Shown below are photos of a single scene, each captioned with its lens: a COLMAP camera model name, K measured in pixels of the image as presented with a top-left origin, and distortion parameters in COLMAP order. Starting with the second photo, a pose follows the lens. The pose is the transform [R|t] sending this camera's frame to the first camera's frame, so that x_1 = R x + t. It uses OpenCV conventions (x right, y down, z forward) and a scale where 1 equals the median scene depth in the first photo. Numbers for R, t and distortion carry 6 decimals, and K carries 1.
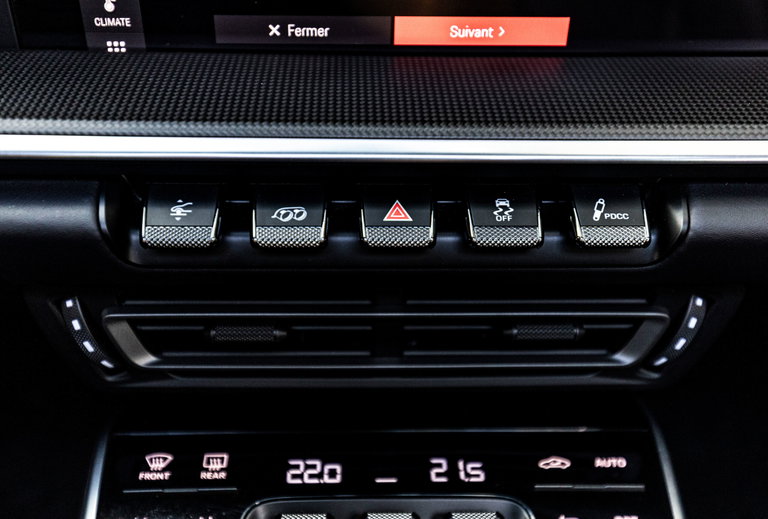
lens RADIAL K [[737.7, 0, 371.3], [0, 737.7, 262.6], [0, 0, 1]] dist [0.008934, 0.000000]
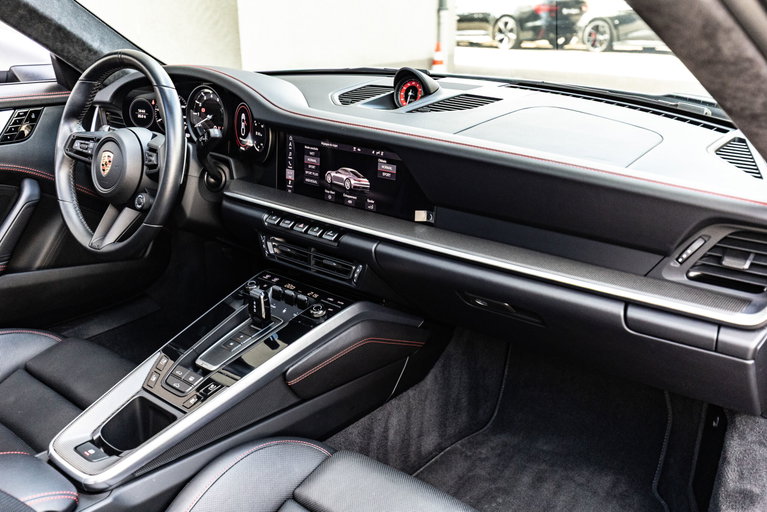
lens RADIAL K [[736.7, 0, 366.8], [0, 736.7, 260.4], [0, 0, 1]] dist [0.008934, 0.000000]
pose [[0.740134, 0.214975, -0.637171, 3.147405], [-0.371353, 0.920605, -0.120759, 0.519640], [0.560623, 0.325993, 0.761203, -2.227664]]
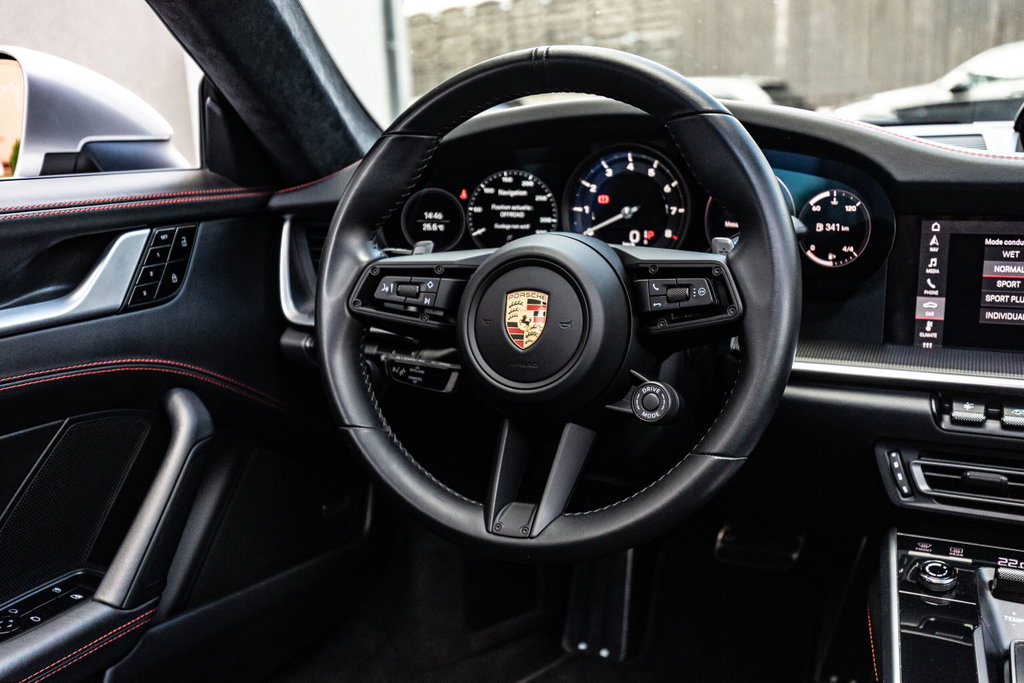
lens RADIAL K [[983.5, 0, 505.6], [0, 983.5, 336.0], [0, 0, 1]] dist [0.008934, 0.000000]
pose [[0.894444, 0.054016, -0.443906, -0.157643], [-0.214888, 0.922470, -0.320736, 0.862091], [0.392165, 0.382270, 0.836705, -1.896449]]
